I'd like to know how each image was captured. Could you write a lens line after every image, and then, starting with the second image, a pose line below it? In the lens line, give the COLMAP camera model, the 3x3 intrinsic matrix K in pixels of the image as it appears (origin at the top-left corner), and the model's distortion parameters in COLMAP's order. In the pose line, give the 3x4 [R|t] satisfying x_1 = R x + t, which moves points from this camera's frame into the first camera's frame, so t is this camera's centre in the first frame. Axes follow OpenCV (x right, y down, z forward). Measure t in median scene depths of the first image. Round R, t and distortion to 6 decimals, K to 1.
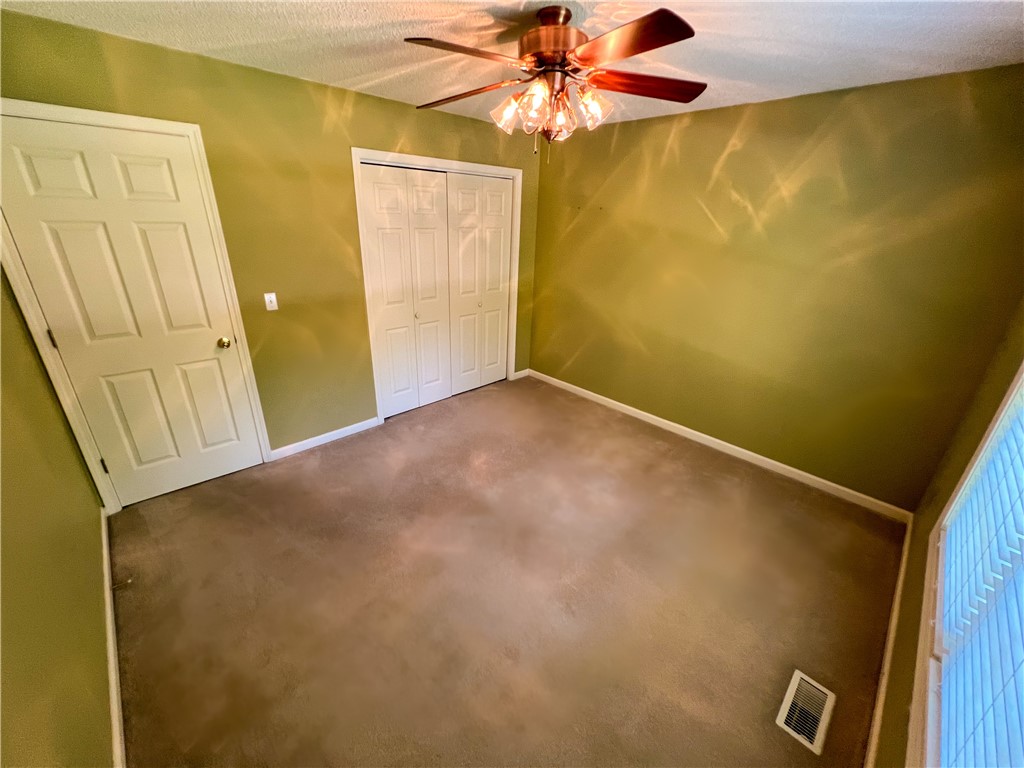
lens RADIAL K [[408.7, 0, 515.4], [0, 408.7, 383.8], [0, 0, 1]] dist [-0.005432, 0.000665]
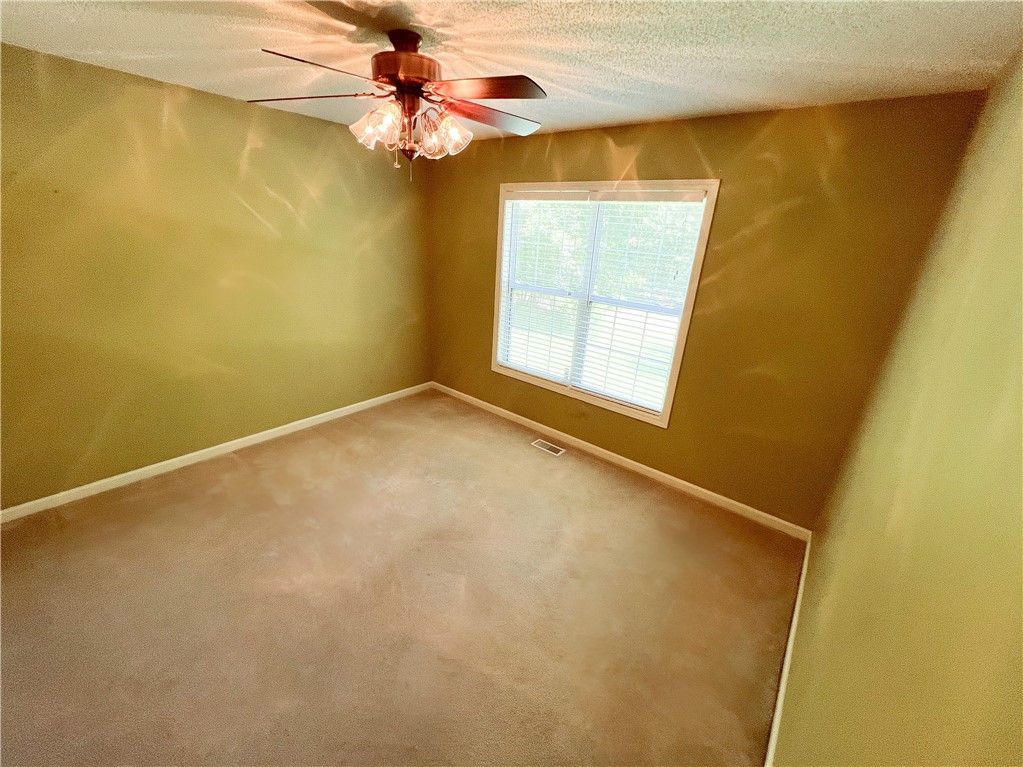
lens RADIAL K [[410.2, 0, 516.5], [0, 410.2, 386.2], [0, 0, 1]] dist [-0.001734, 0.001218]
pose [[-0.099399, -0.407415, 0.907818, -0.663959], [0.316110, 0.852145, 0.417042, -0.277604], [-0.943501, 0.328424, 0.044086, 0.520380]]
